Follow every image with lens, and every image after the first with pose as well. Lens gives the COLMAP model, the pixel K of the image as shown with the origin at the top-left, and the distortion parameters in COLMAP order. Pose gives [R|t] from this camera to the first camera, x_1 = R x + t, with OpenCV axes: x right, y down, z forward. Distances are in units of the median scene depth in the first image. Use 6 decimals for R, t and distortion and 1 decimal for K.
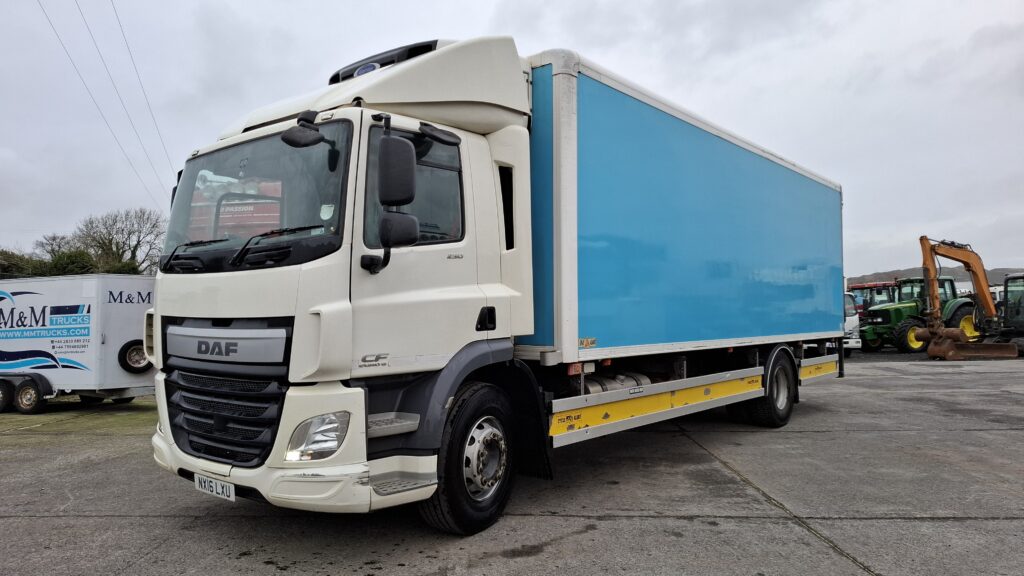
lens RADIAL K [[693.7, 0, 512.0], [0, 693.7, 288.0], [0, 0, 1]] dist [0.086257, -0.117874]
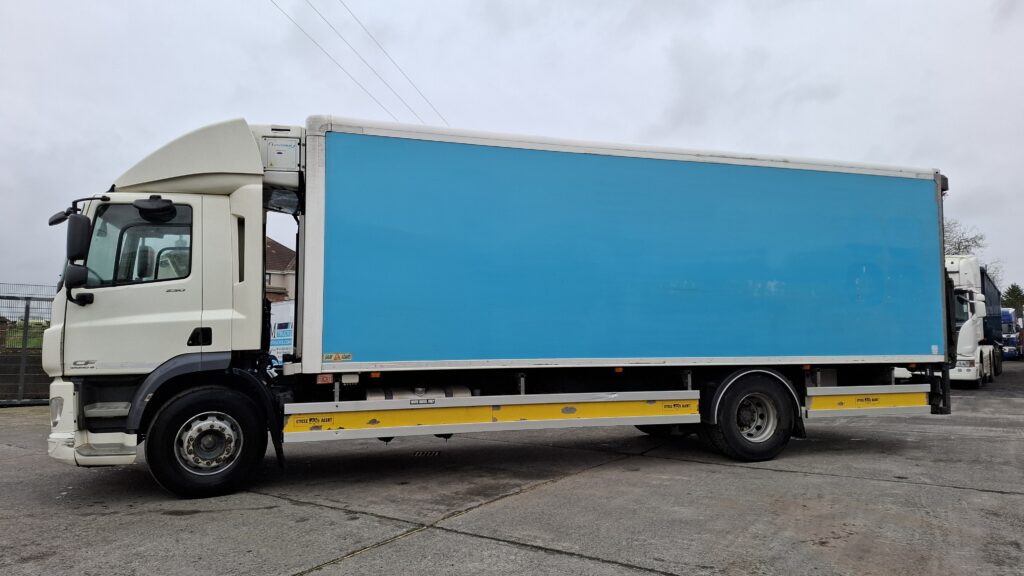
lens RADIAL K [[693.7, 0, 512.0], [0, 693.7, 288.0], [0, 0, 1]] dist [0.086257, -0.117874]
pose [[0.850132, -0.033954, -0.525474, 1.051161], [0.019475, 0.999264, -0.033060, 0.007132], [0.526209, 0.017872, 0.850167, 0.158592]]
